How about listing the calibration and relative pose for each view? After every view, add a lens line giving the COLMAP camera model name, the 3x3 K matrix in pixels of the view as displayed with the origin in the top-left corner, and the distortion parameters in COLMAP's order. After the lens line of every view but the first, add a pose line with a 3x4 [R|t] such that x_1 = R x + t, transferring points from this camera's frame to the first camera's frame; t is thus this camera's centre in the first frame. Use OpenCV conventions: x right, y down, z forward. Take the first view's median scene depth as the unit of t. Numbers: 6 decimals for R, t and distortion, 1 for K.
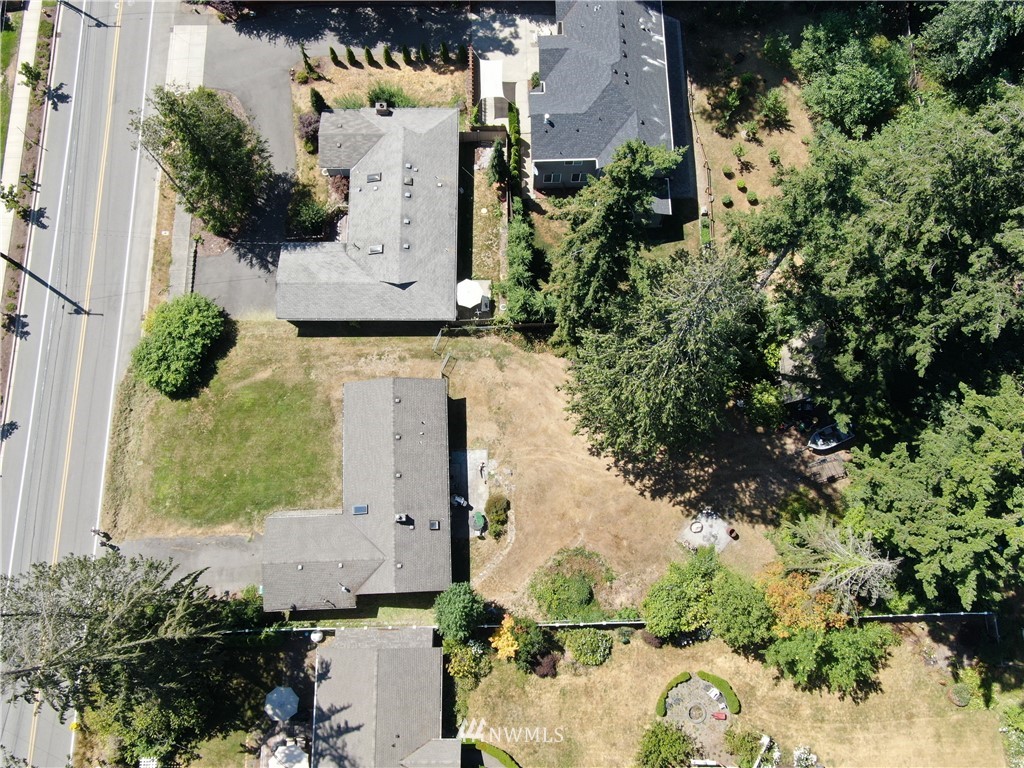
lens RADIAL K [[890.0, 0, 507.2], [0, 890.0, 383.8], [0, 0, 1]] dist [-0.009240, 0.043001]
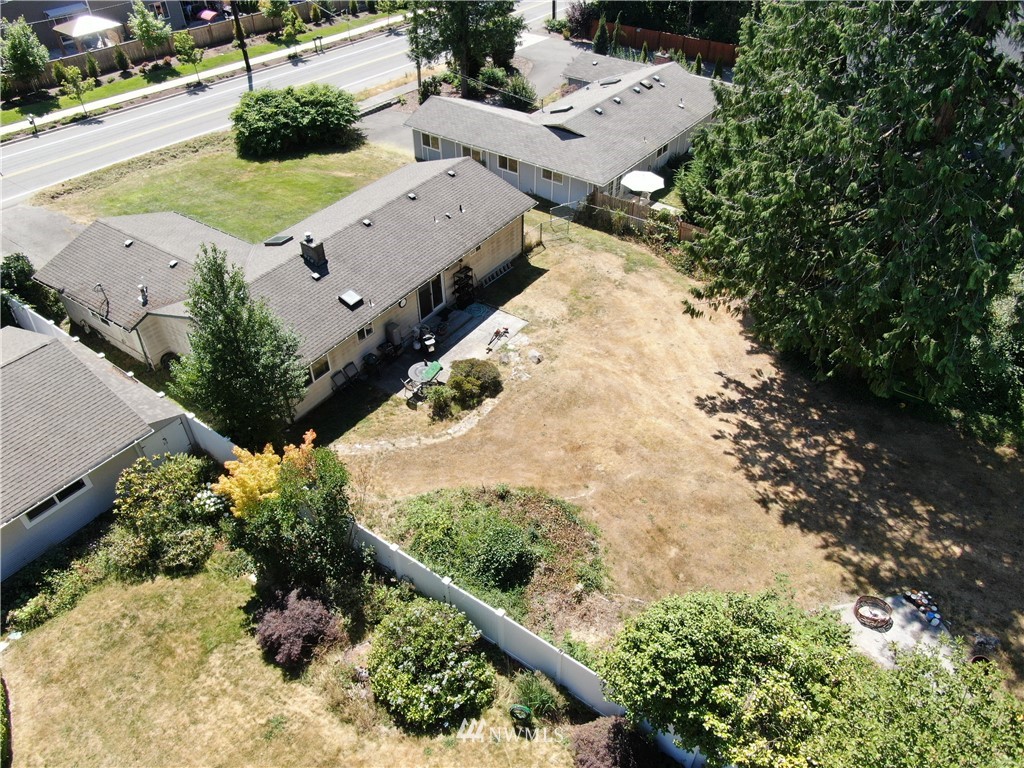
lens RADIAL K [[738.6, 0, 516.1], [0, 738.6, 379.1], [0, 0, 1]] dist [-0.029010, 0.015291]
pose [[0.802633, 0.386570, -0.454250, 0.189096], [-0.580892, 0.679520, -0.448125, 0.301658], [0.135440, 0.623551, 0.769961, 0.668402]]
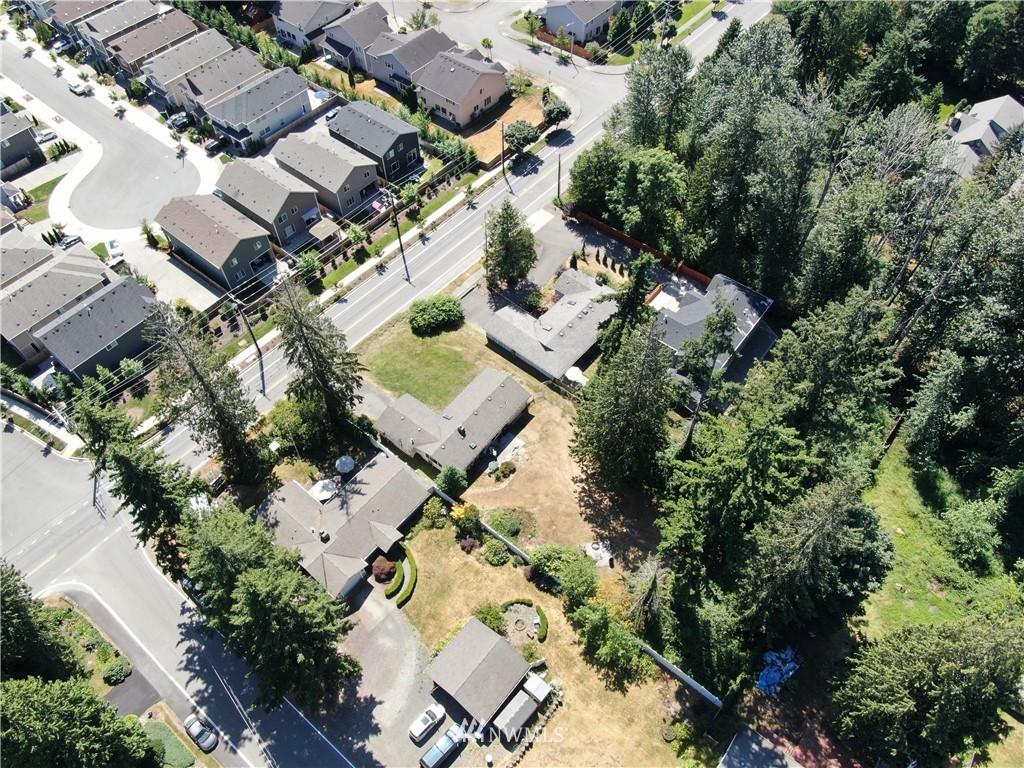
lens RADIAL K [[738.6, 0, 517.4], [0, 738.6, 382.7], [0, 0, 1]] dist [-0.029010, 0.015291]
pose [[0.766648, 0.527026, -0.366735, 0.421212], [-0.627081, 0.737284, -0.251358, 0.351672], [0.137916, 0.422676, 0.895726, -0.315811]]
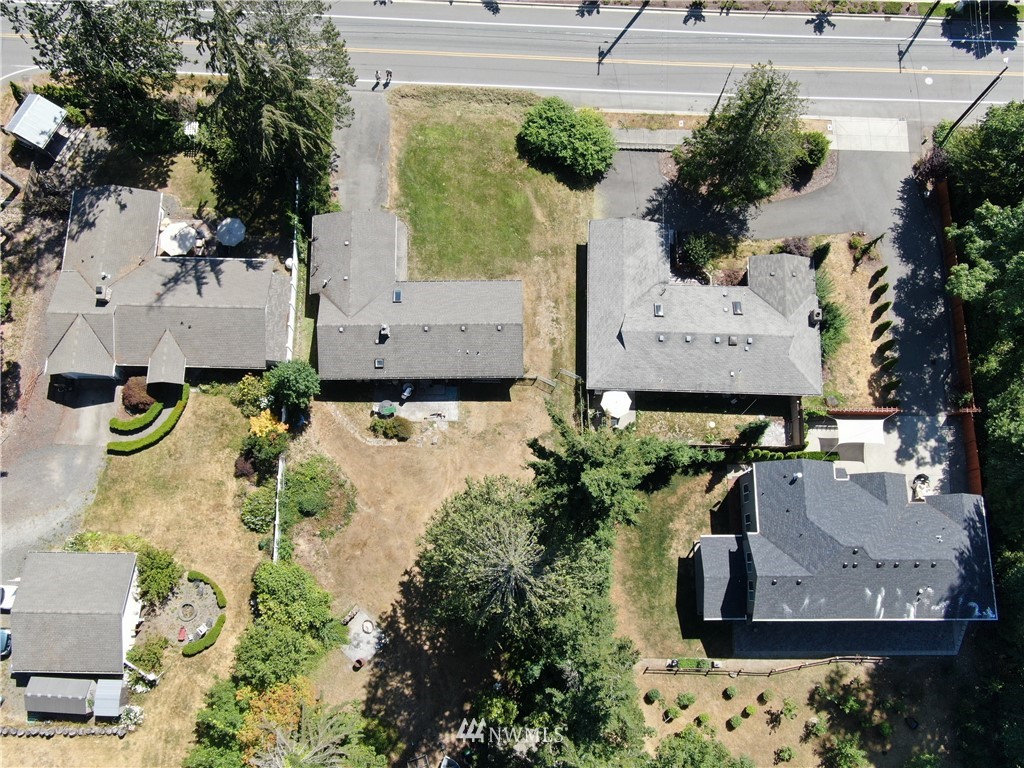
lens RADIAL K [[890.0, 0, 517.0], [0, 890.0, 385.6], [0, 0, 1]] dist [-0.009240, 0.043001]
pose [[-0.024804, 0.973559, -0.227084, 0.166201], [-0.976013, 0.025564, 0.216207, -0.211287], [0.216295, 0.227000, 0.949572, 0.040224]]
